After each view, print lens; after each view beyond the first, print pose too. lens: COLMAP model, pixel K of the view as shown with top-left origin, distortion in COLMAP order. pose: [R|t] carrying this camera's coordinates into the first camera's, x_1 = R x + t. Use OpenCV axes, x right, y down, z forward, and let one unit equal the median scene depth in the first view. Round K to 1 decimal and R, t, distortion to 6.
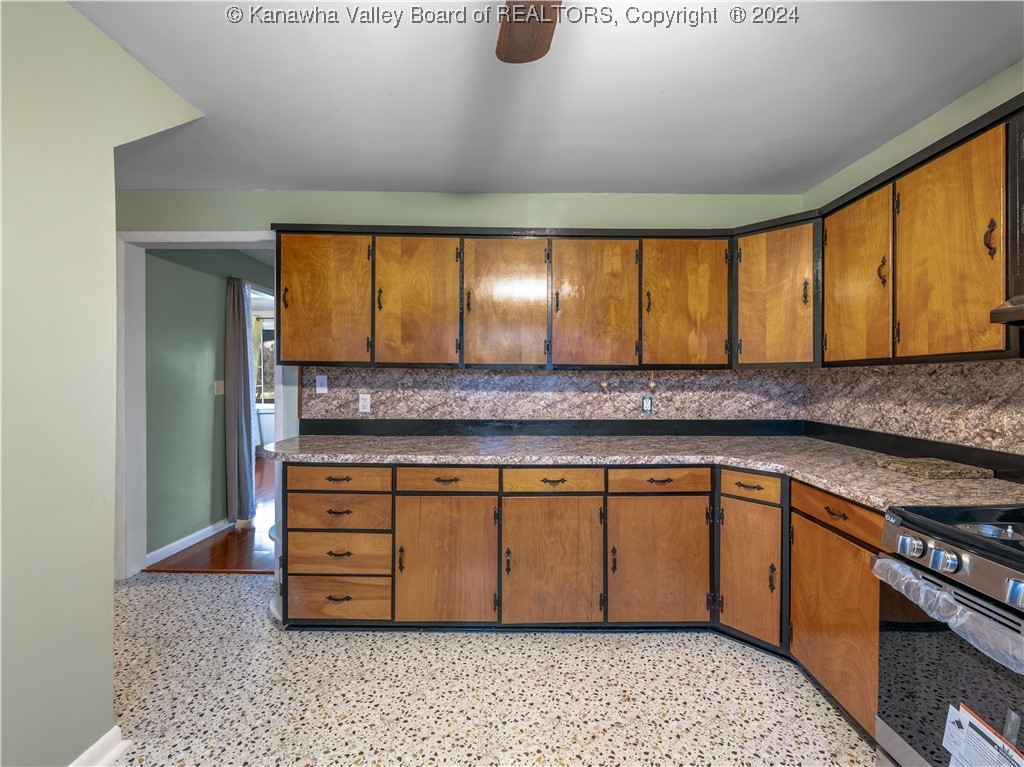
lens RADIAL K [[448.5, 0, 524.7], [0, 448.5, 378.2], [0, 0, 1]] dist [-0.001740, -0.000764]
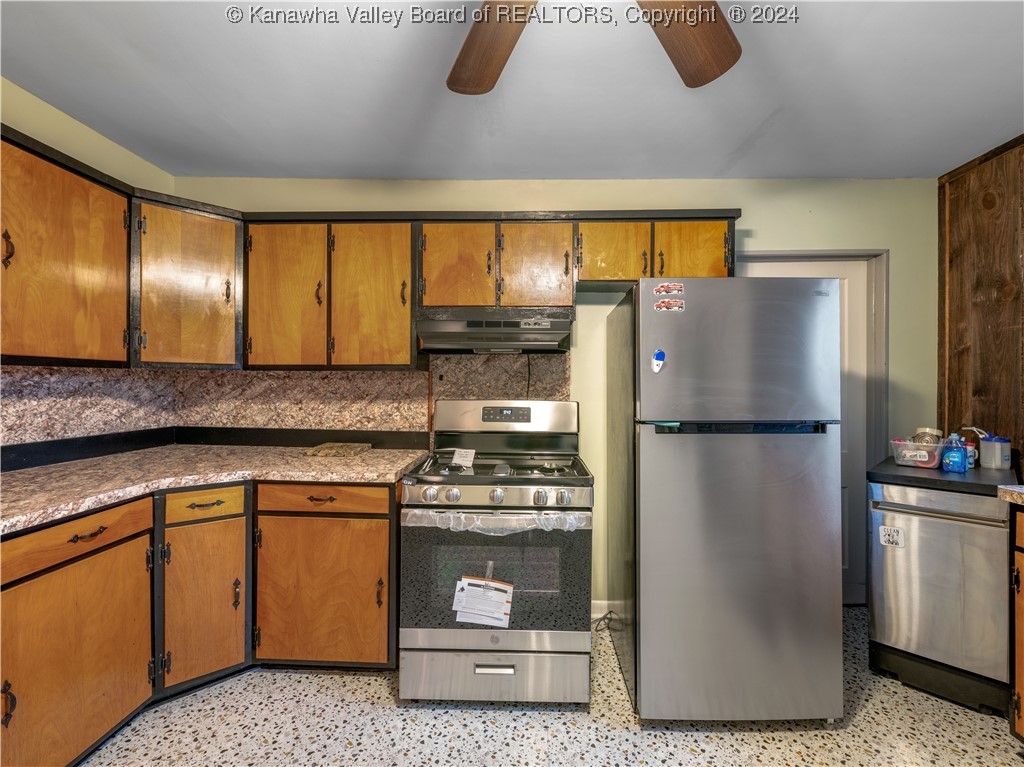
lens RADIAL K [[450.2, 0, 521.0], [0, 450.2, 384.6], [0, 0, 1]] dist [-0.001795, -0.000671]
pose [[0.035667, -0.001361, 0.999363, -0.355640], [-0.008833, 0.999960, 0.001677, 0.001548], [-0.999325, -0.008887, 0.035653, 0.366107]]
